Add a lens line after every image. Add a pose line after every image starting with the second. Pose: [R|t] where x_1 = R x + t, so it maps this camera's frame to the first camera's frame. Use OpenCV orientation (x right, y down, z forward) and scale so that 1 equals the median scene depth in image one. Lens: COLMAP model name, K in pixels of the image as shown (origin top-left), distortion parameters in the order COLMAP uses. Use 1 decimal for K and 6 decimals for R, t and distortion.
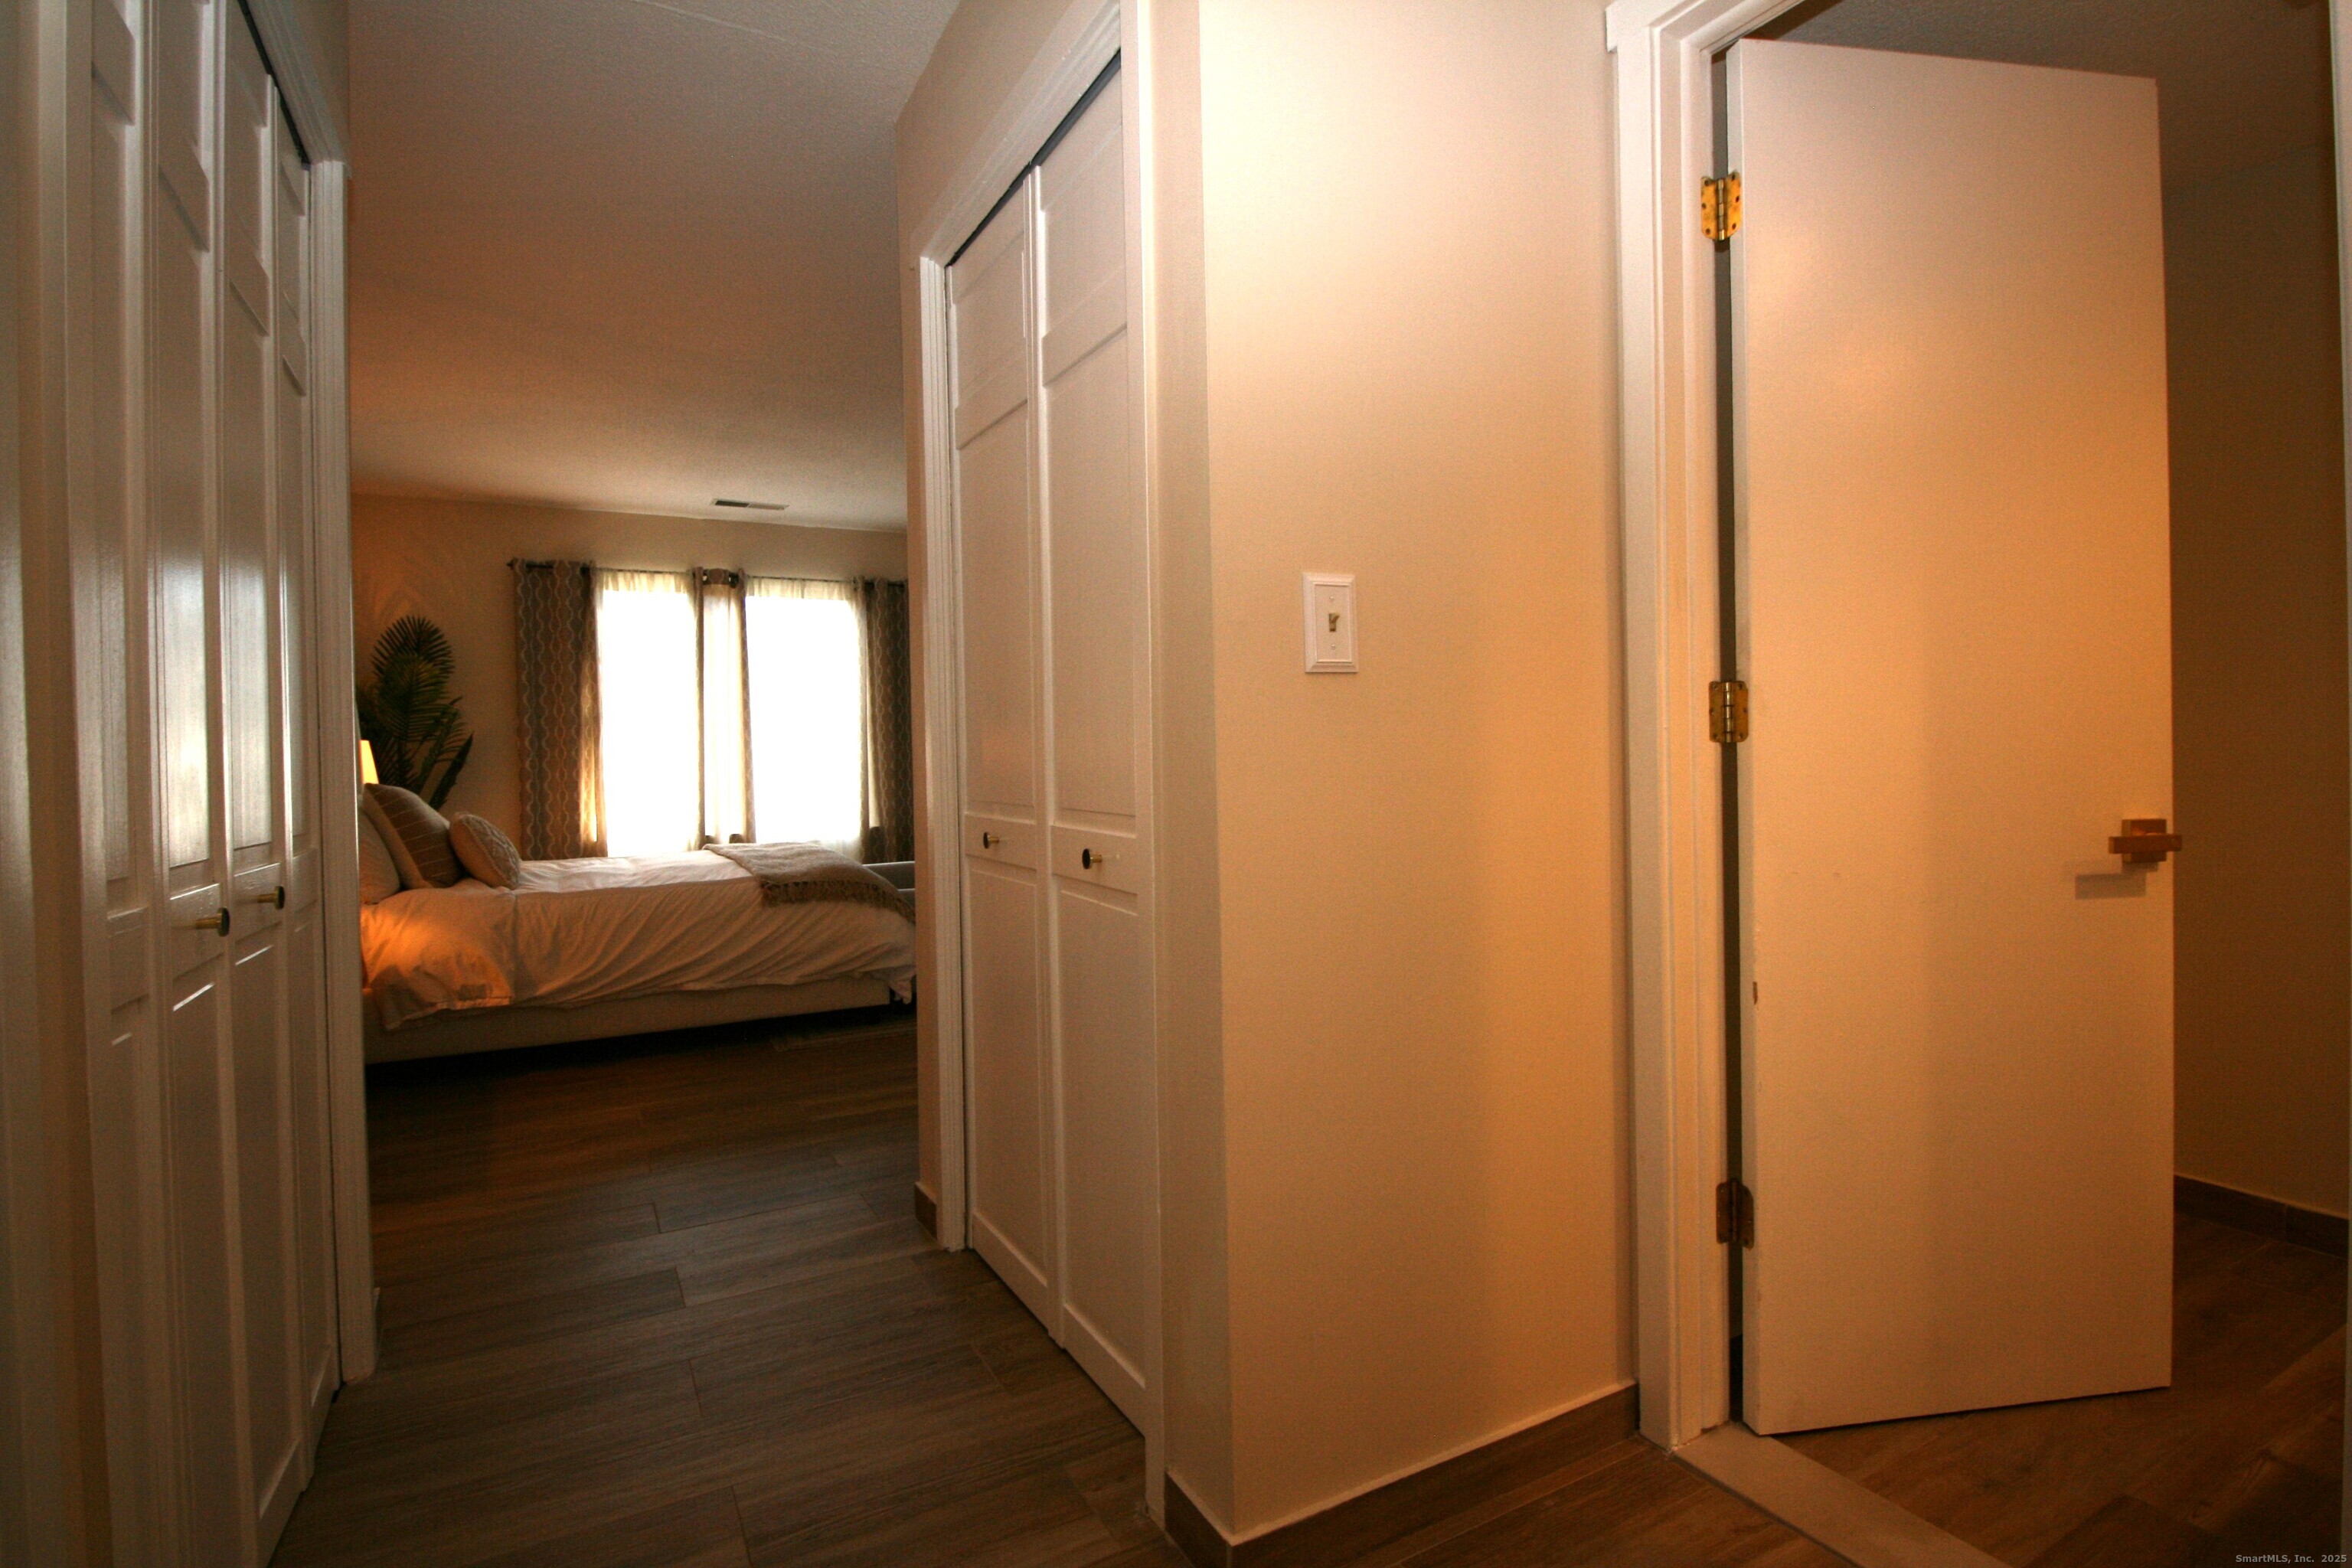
lens RADIAL K [[1156.4, 0, 1188.6], [0, 1156.4, 770.1], [0, 0, 1]] dist [0.000371, -0.009401]
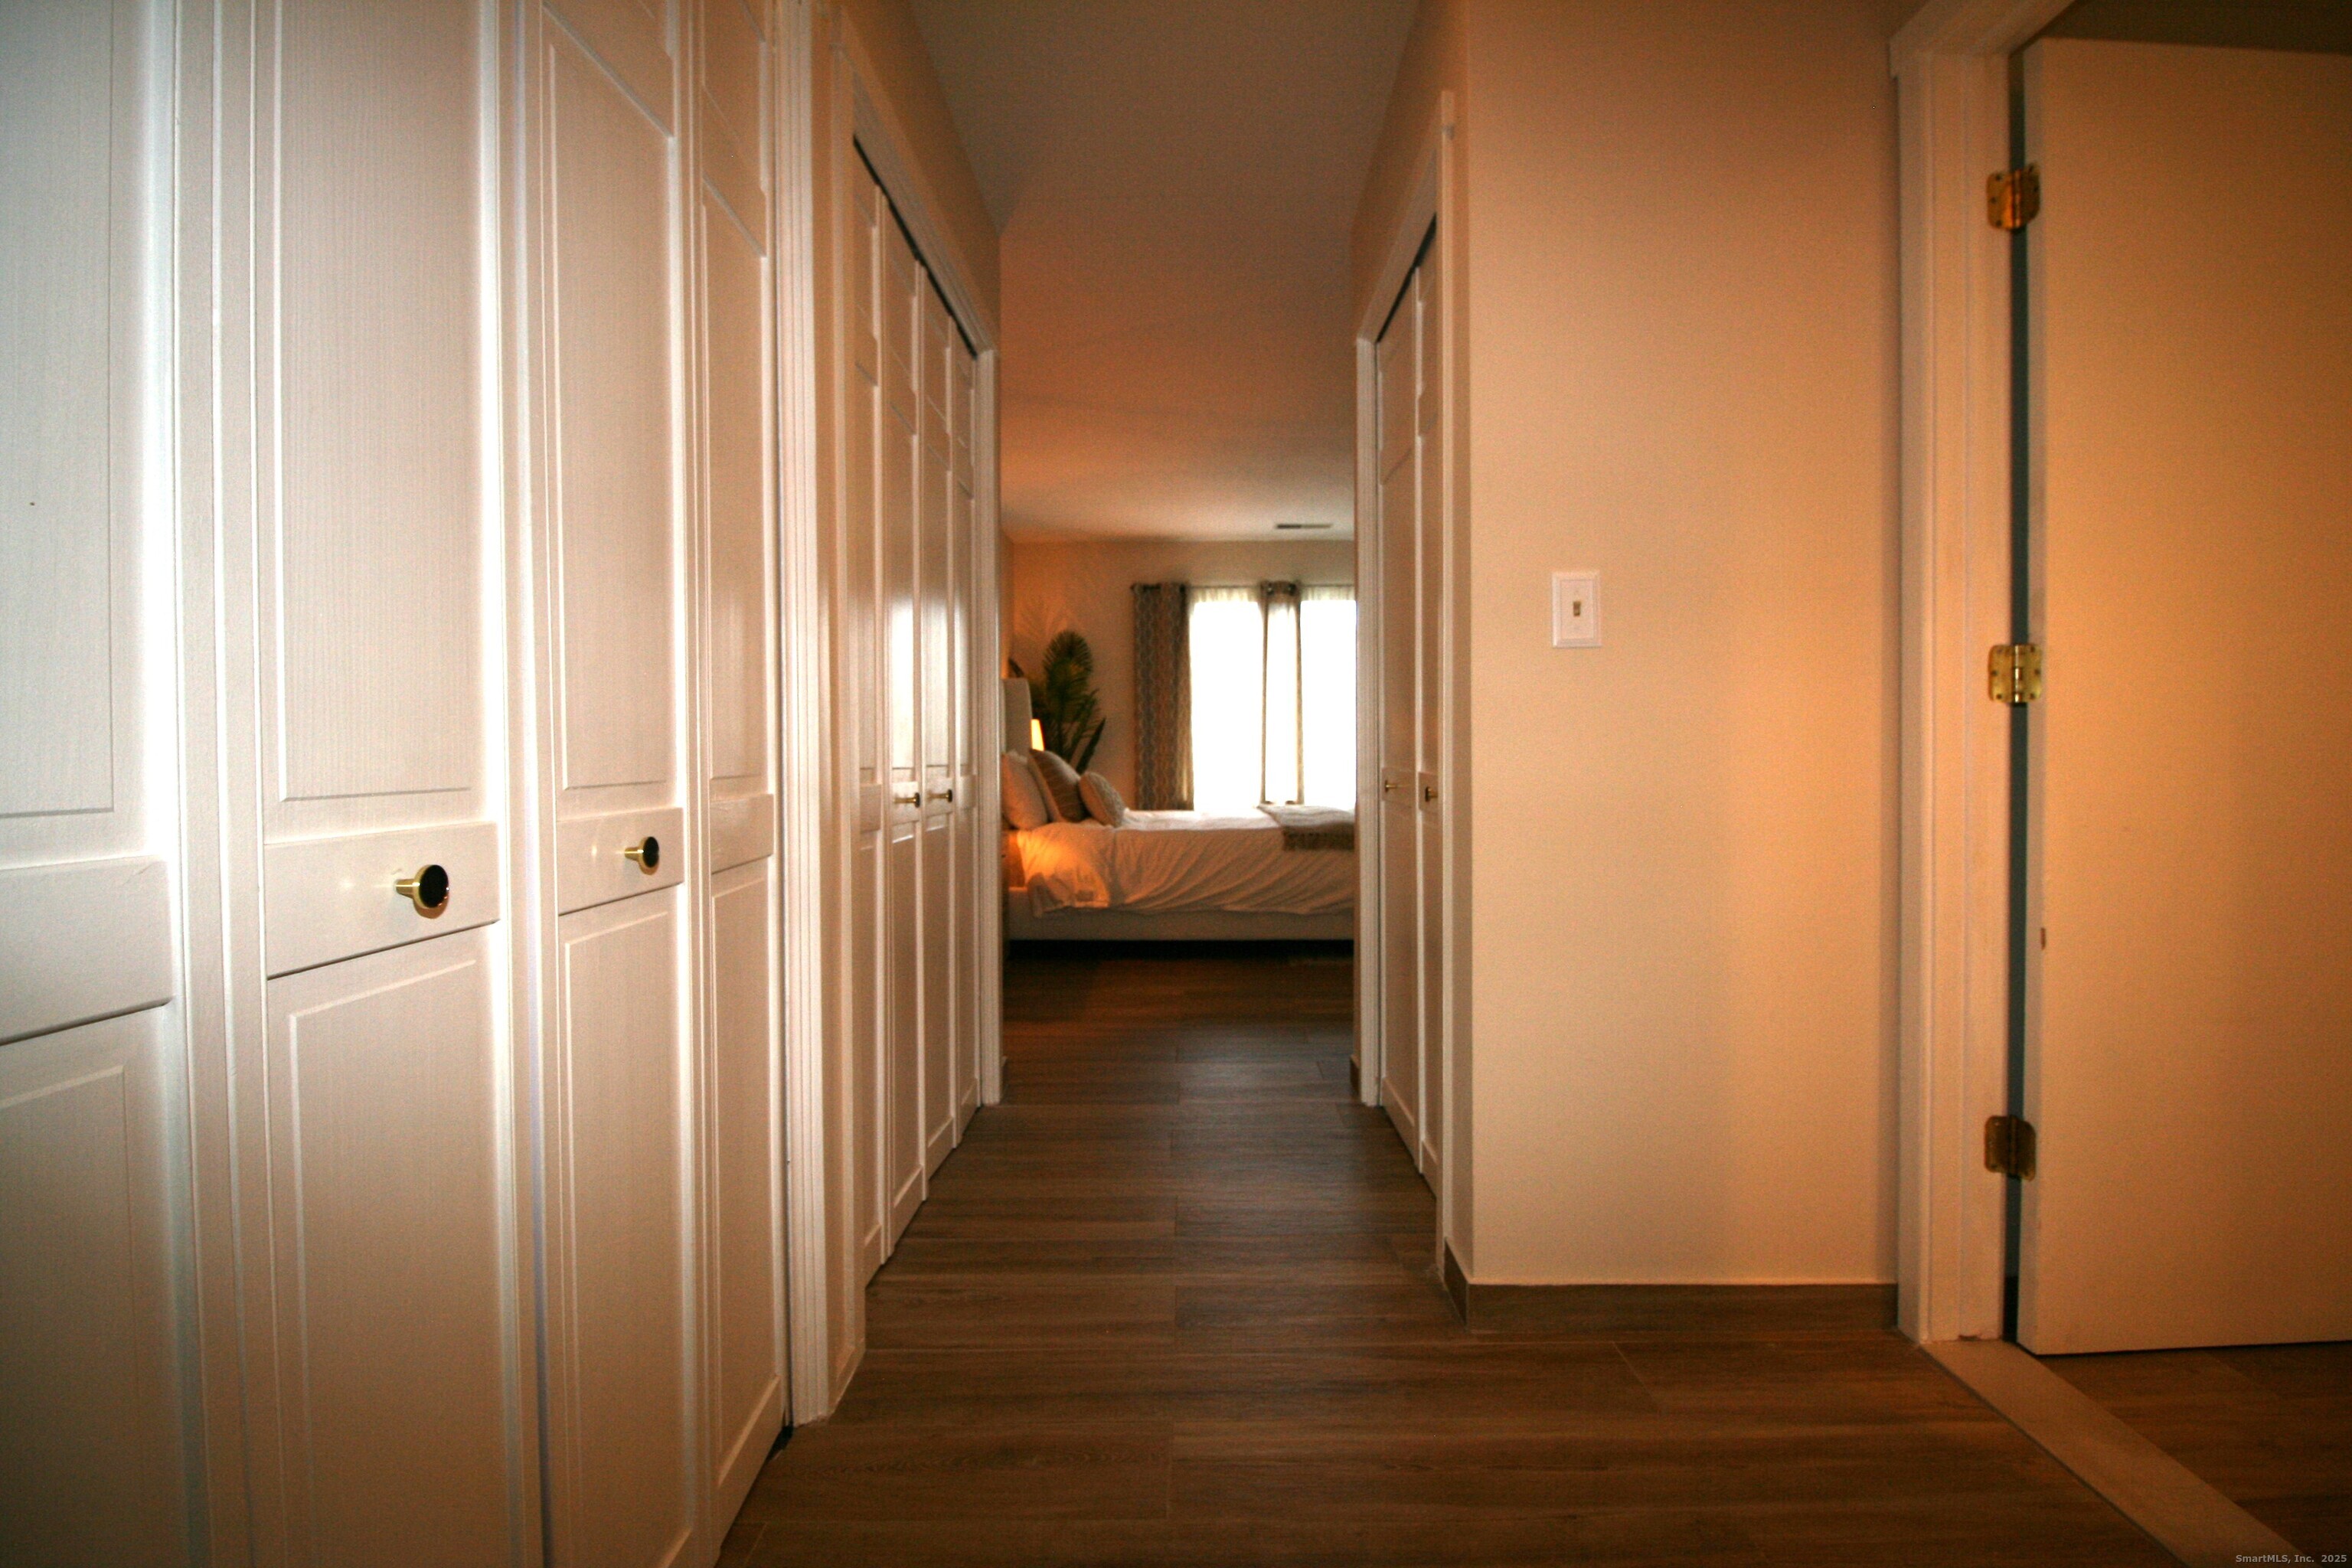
lens RADIAL K [[1097.9, 0, 1179.4], [0, 1097.9, 772.2], [0, 0, 1]] dist [0.002360, -0.015003]
pose [[0.872229, 0.023649, -0.488525, 0.129477], [-0.017394, 0.999698, 0.017340, 0.016046], [0.488788, -0.006627, 0.872377, -0.110514]]
